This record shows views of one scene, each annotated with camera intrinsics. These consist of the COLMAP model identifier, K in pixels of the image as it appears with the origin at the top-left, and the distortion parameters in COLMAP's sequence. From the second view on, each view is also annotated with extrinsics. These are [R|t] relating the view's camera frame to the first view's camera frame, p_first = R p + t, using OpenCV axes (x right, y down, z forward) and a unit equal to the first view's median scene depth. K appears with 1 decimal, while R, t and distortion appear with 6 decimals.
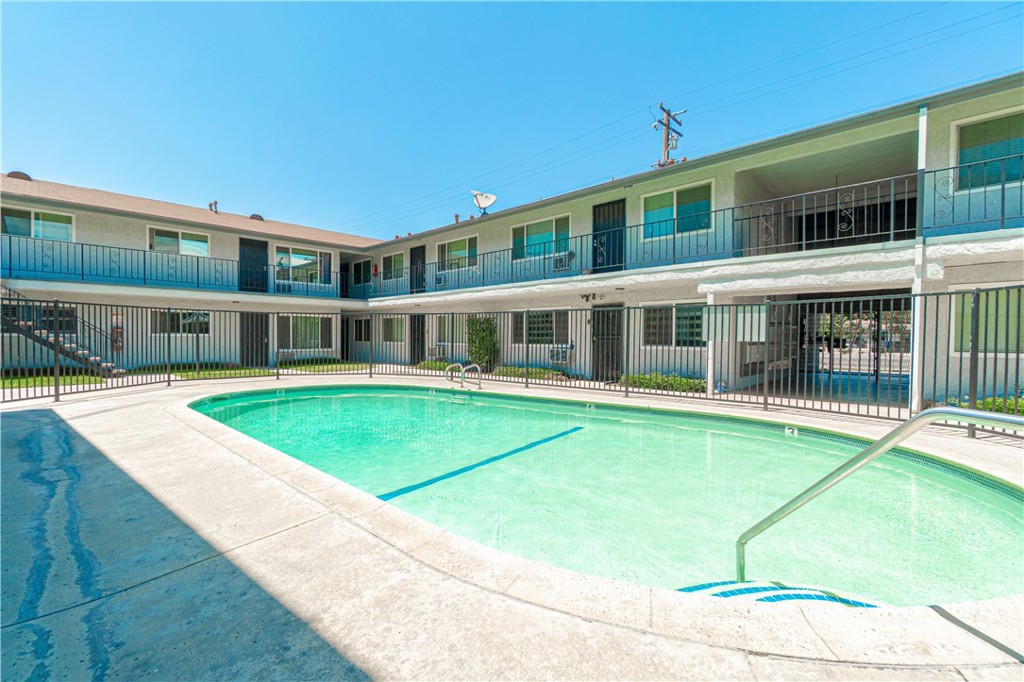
lens RADIAL K [[450.7, 0, 502.4], [0, 450.7, 342.7], [0, 0, 1]] dist [0.001046, -0.001551]
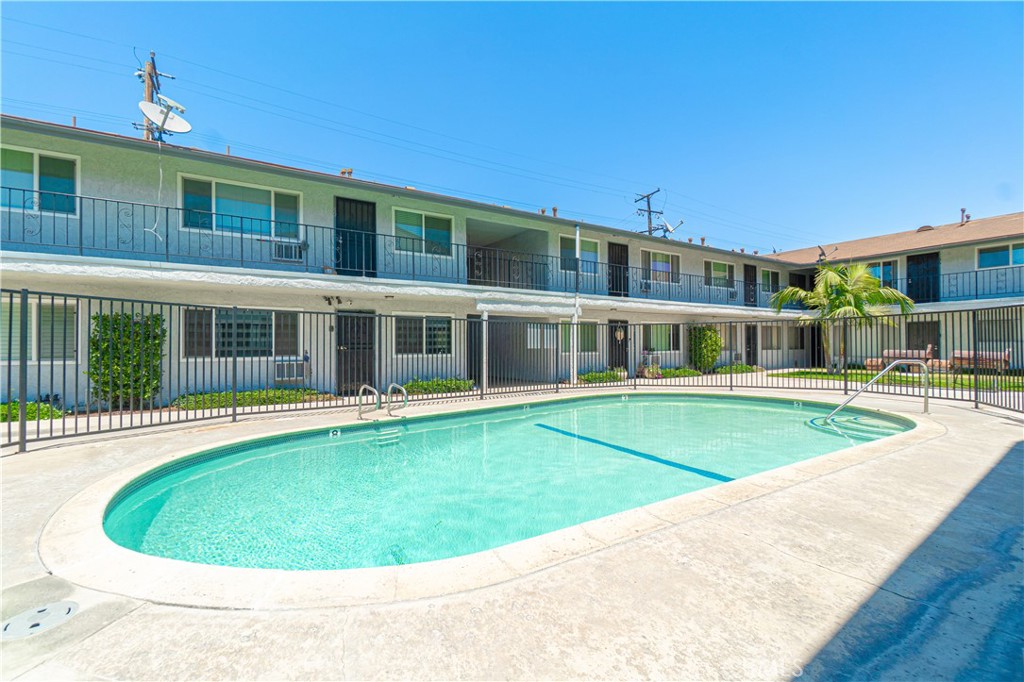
lens RADIAL K [[413.6, 0, 507.5], [0, 413.6, 344.6], [0, 0, 1]] dist [-0.011213, -0.000498]
pose [[0.259132, -0.001482, 0.965841, -0.506253], [0.018042, 0.999832, -0.003307, -0.007374], [-0.965674, 0.018282, 0.259115, 0.492218]]
